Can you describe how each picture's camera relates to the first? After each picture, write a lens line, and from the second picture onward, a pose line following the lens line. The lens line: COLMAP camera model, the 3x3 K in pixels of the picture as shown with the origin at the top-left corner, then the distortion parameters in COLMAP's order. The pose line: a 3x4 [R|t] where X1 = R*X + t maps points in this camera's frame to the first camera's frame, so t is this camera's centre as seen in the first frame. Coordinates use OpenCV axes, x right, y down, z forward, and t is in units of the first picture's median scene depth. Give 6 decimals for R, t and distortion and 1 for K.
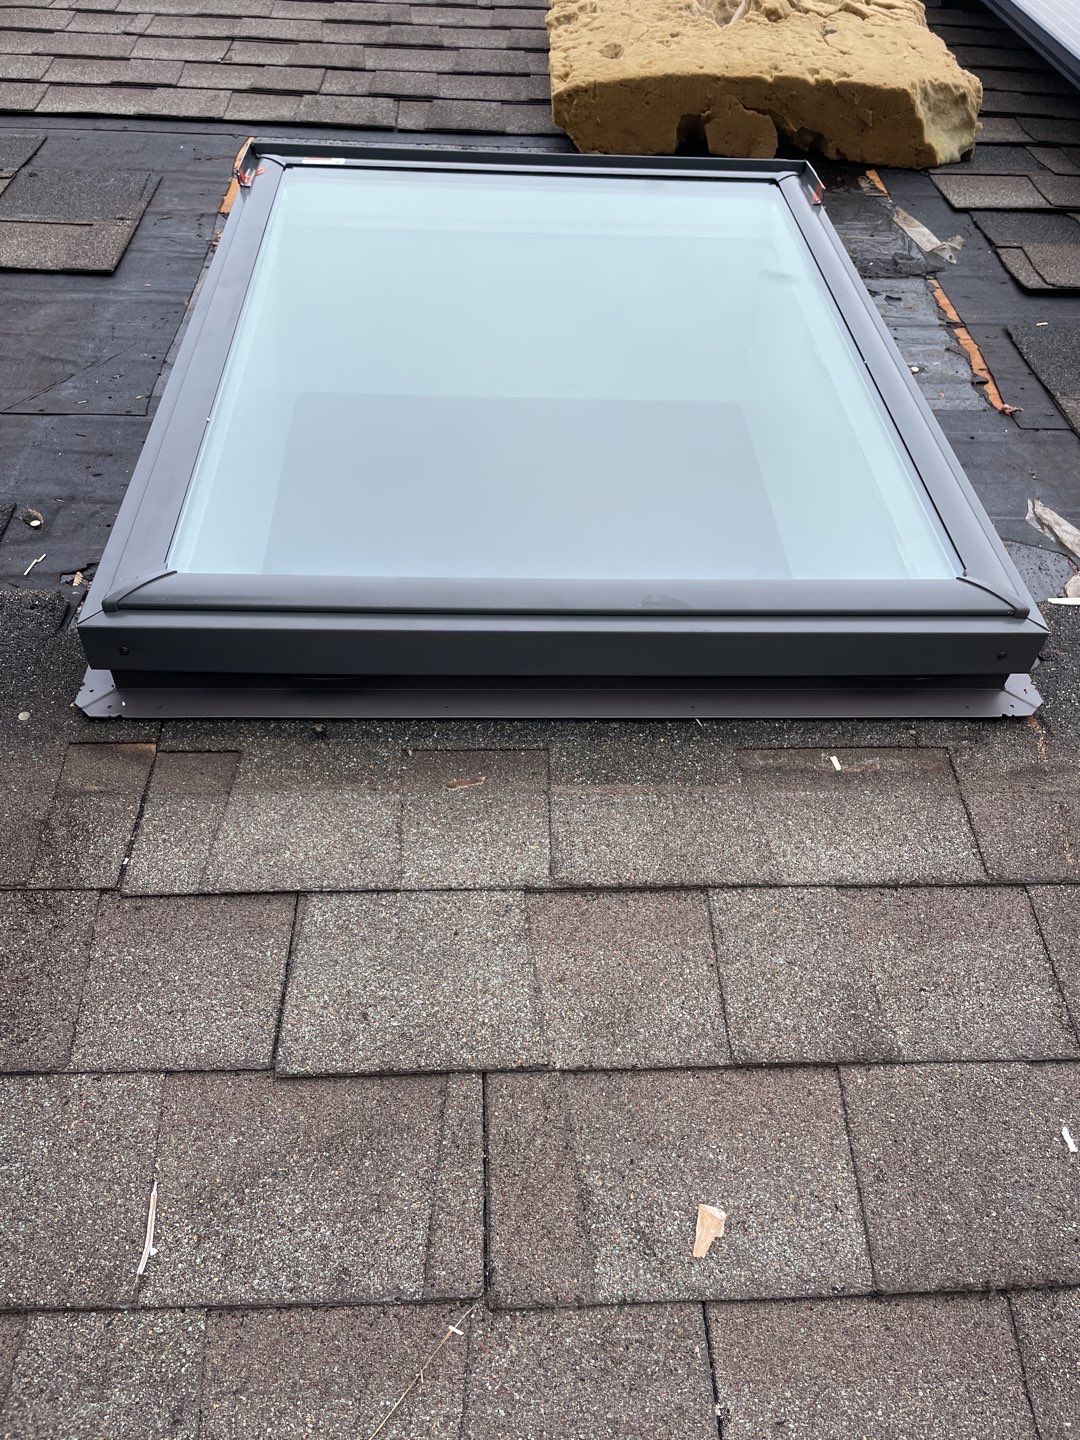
lens RADIAL K [[1090.8, 0, 541.3], [0, 1090.8, 712.1], [0, 0, 1]] dist [0.094686, -0.128918]
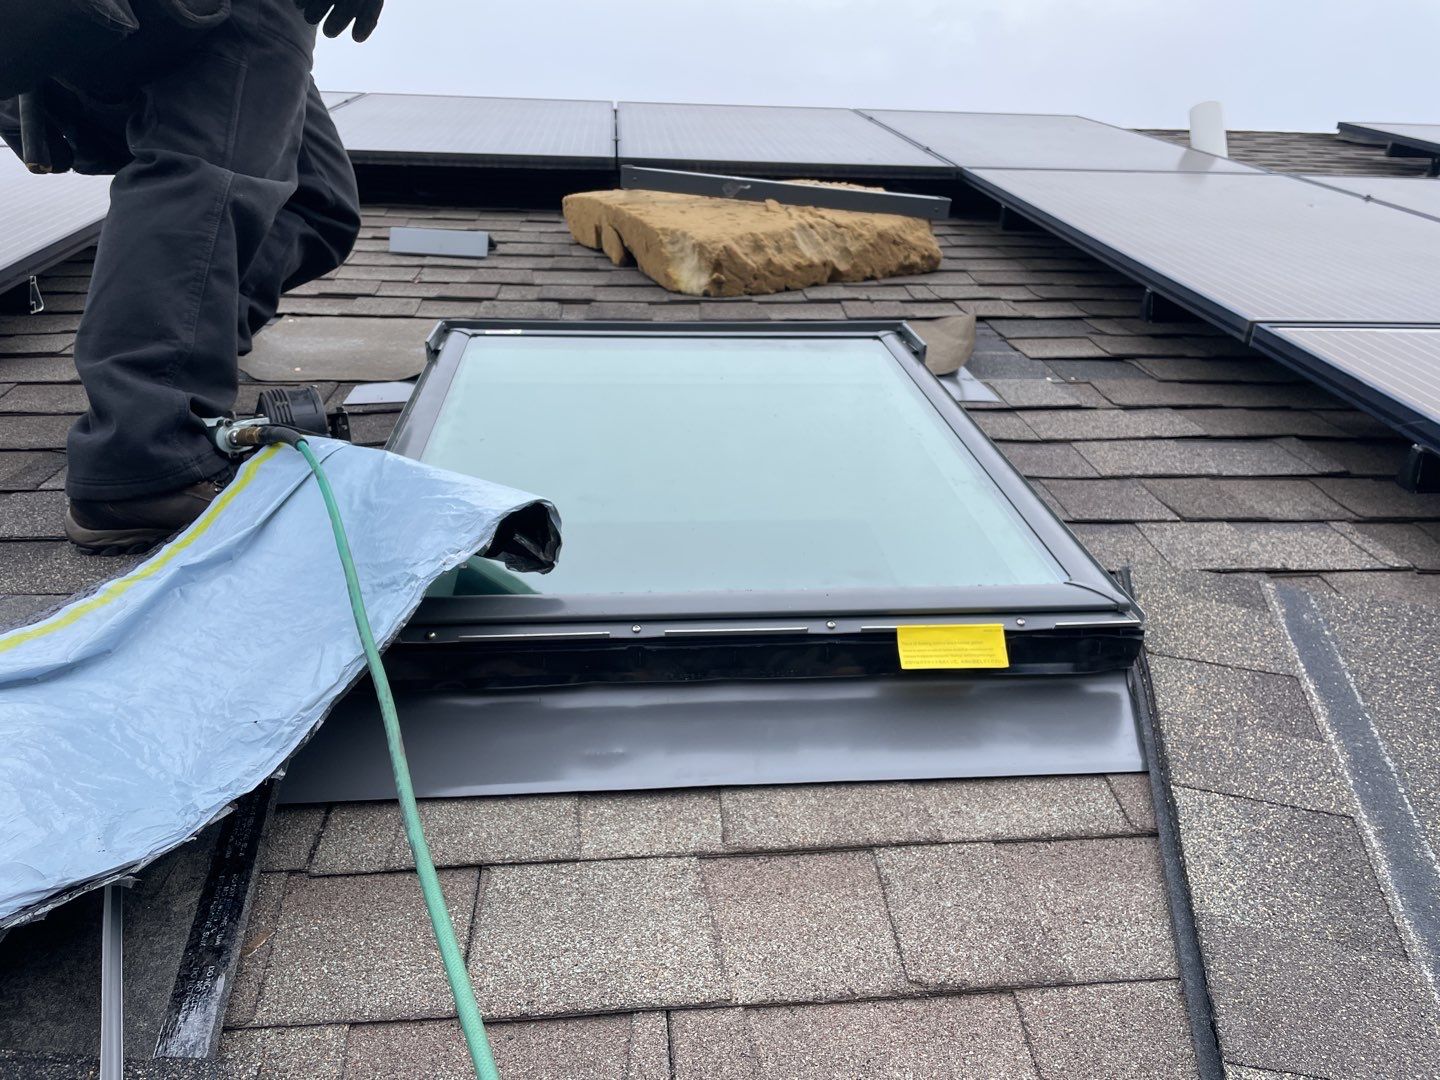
lens RADIAL K [[1093.1, 0, 731.2], [0, 1093.1, 535.1], [0, 0, 1]] dist [0.094765, -0.132390]
pose [[0.998289, -0.038482, 0.044021, -0.017663], [0.051198, 0.938947, -0.340231, 0.214487], [-0.028241, 0.341902, 0.939311, -0.084523]]
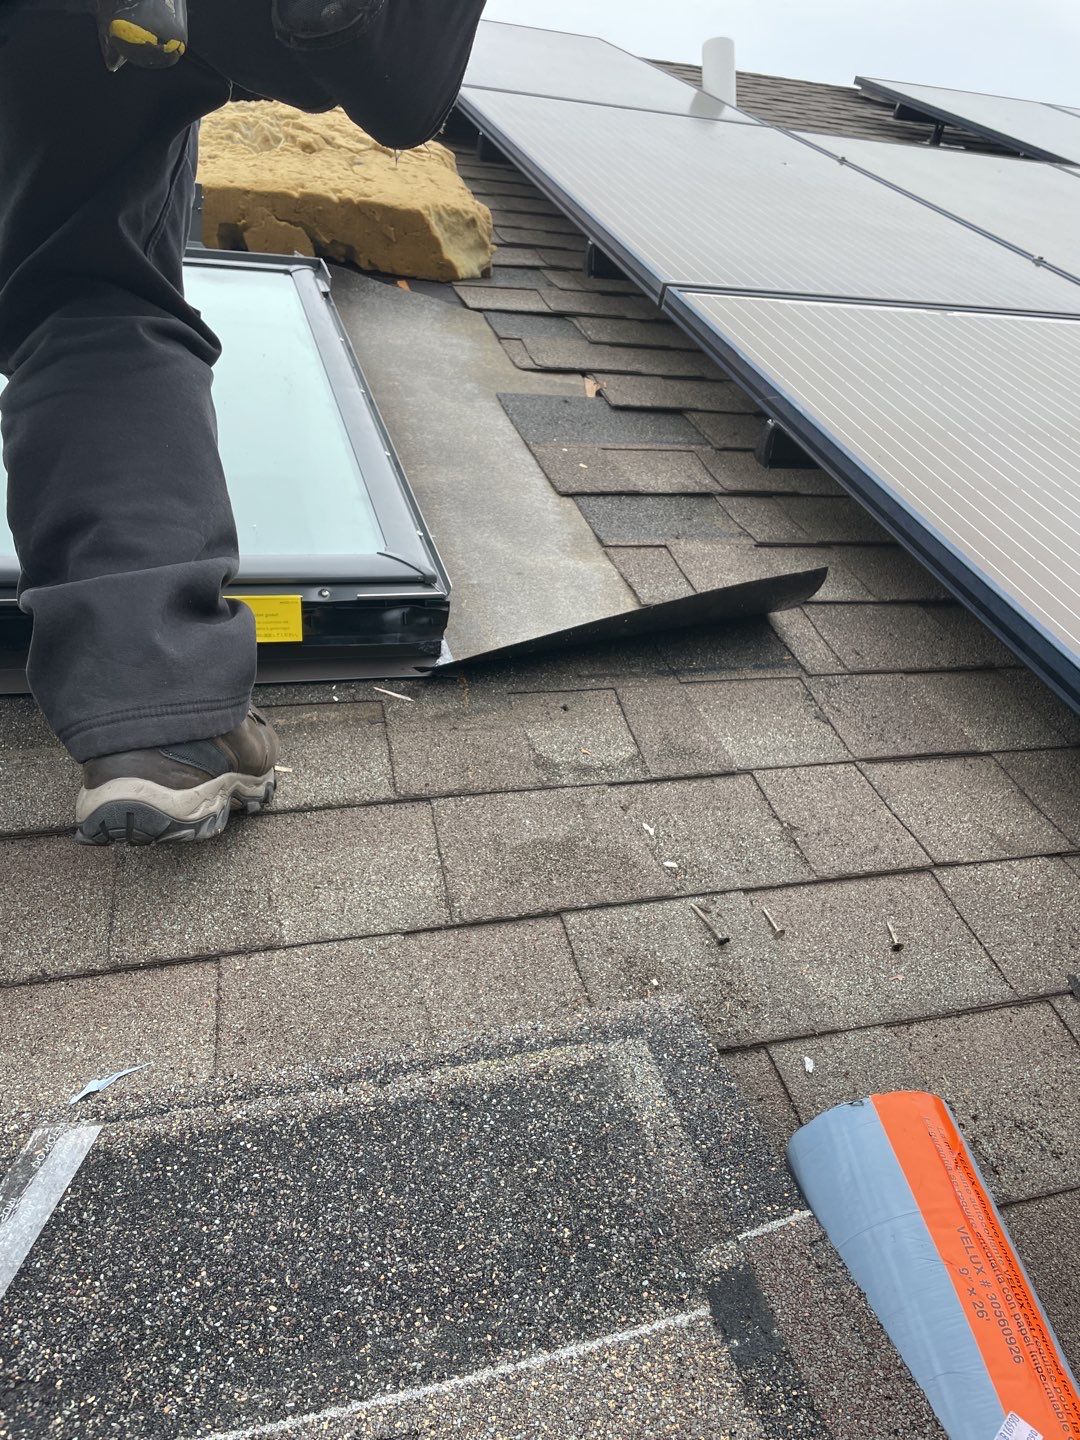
lens RADIAL K [[1081.0, 0, 548.2], [0, 1081.0, 721.9], [0, 0, 1]] dist [0.088295, -0.119131]
pose [[0.965923, -0.066823, 0.250053, 0.268350], [0.099468, 0.987746, -0.120270, 0.209844], [-0.238952, 0.141044, 0.960733, -0.083423]]
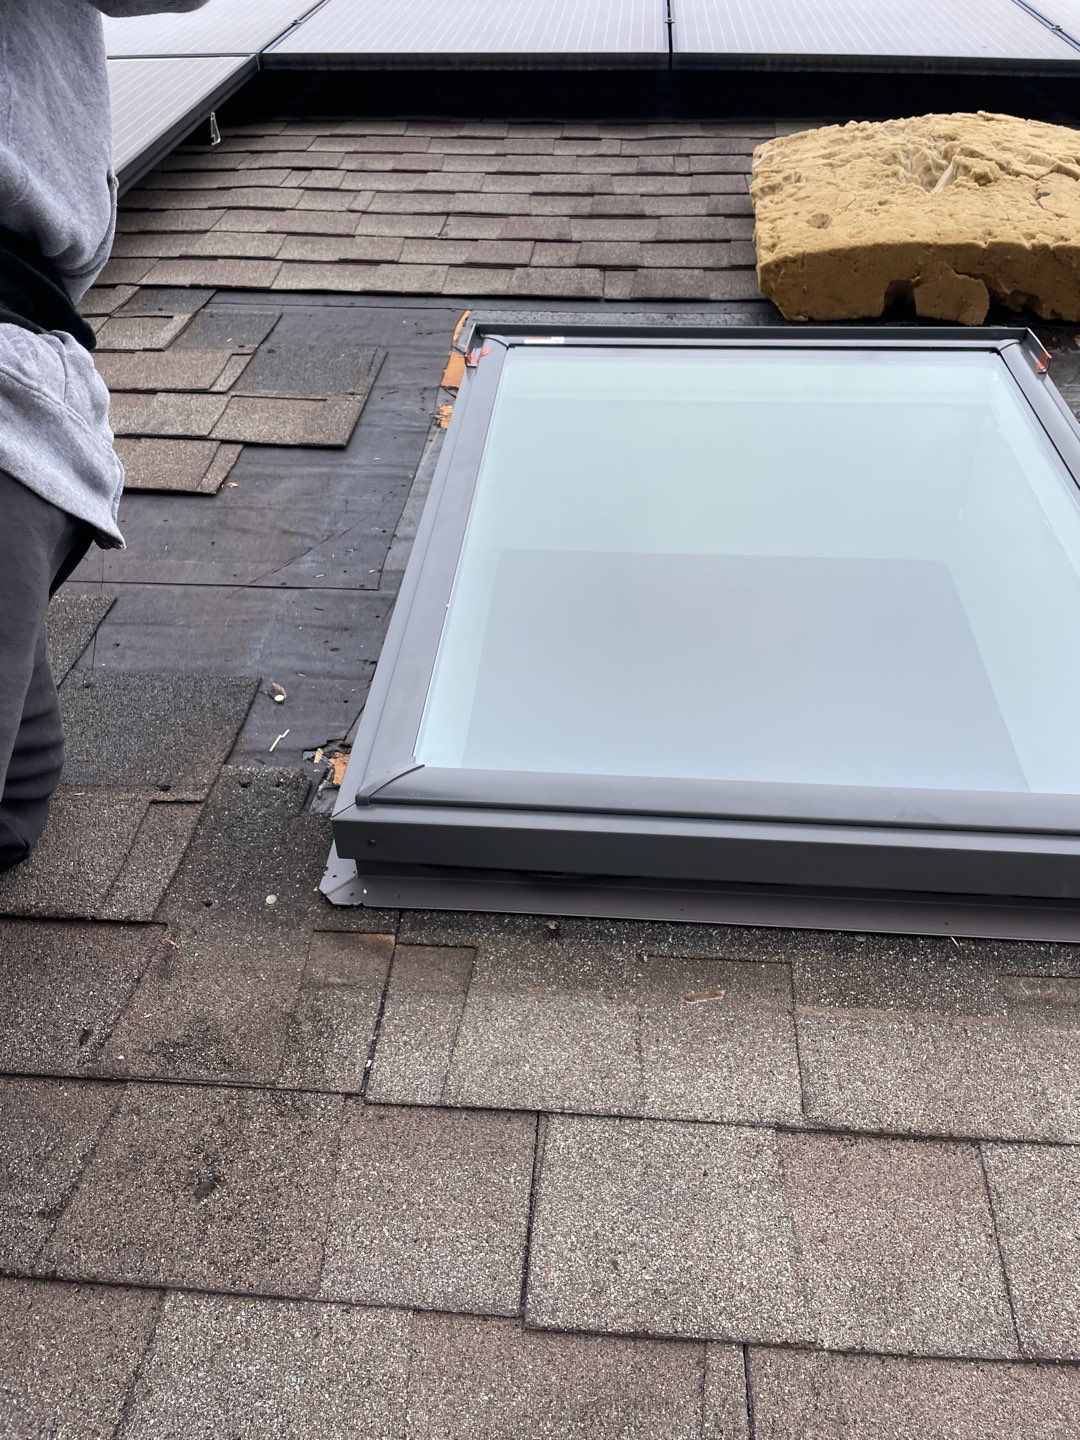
lens RADIAL K [[1093.1, 0, 535.2], [0, 1093.1, 715.4], [0, 0, 1]] dist [0.094765, -0.132390]
pose [[0.991102, 0.030243, -0.129625, -0.098257], [-0.041684, 0.995381, -0.086482, -0.090201], [0.126411, 0.091116, 0.987785, 0.003499]]
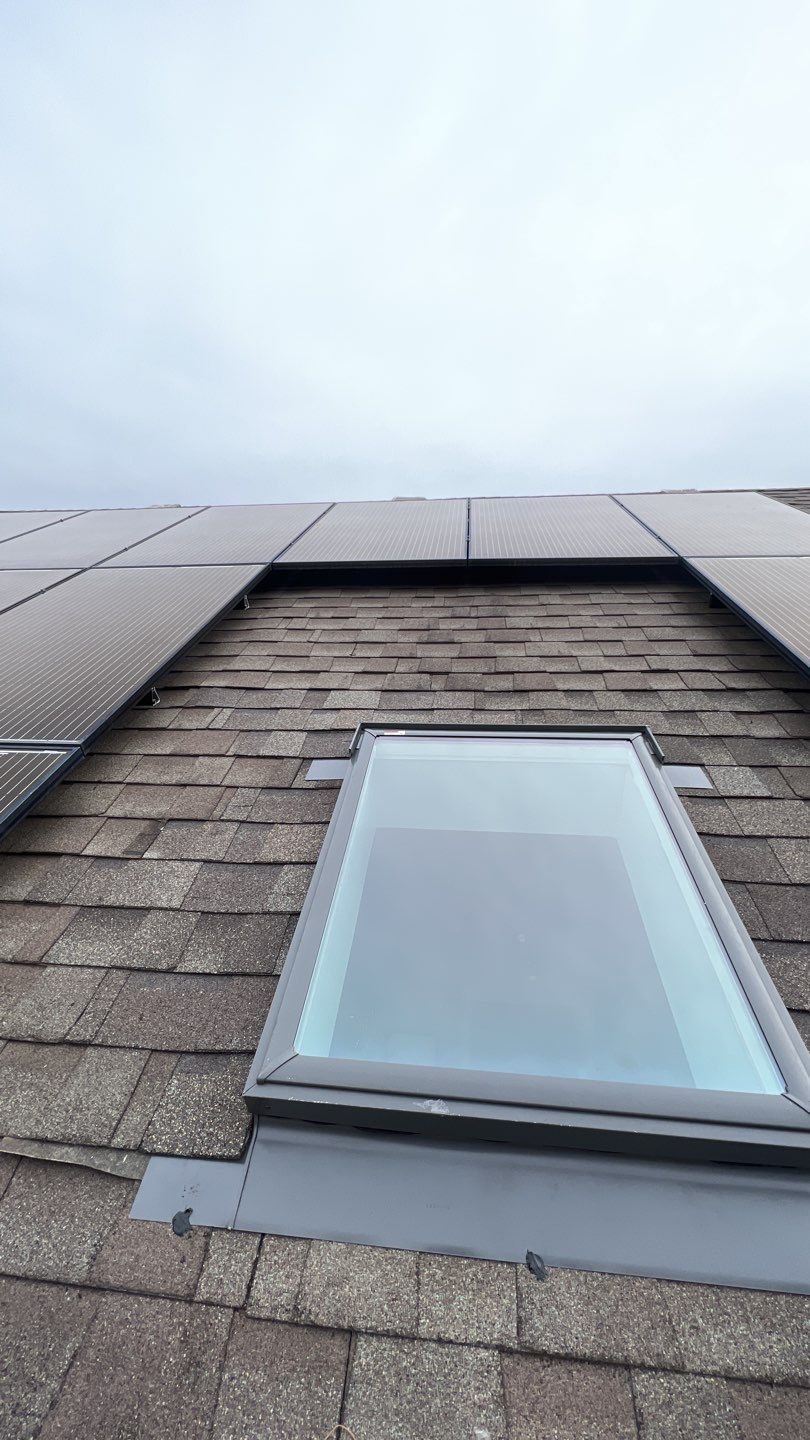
lens RADIAL K [[567.7, 0, 401.3], [0, 567.7, 717.4], [0, 0, 1]] dist [0.001631, -0.001186]
pose [[0.985065, -0.006587, -0.172057, -0.008438], [-0.040165, 0.962909, -0.266819, -0.411478], [0.167433, 0.269745, 0.948264, 0.017561]]
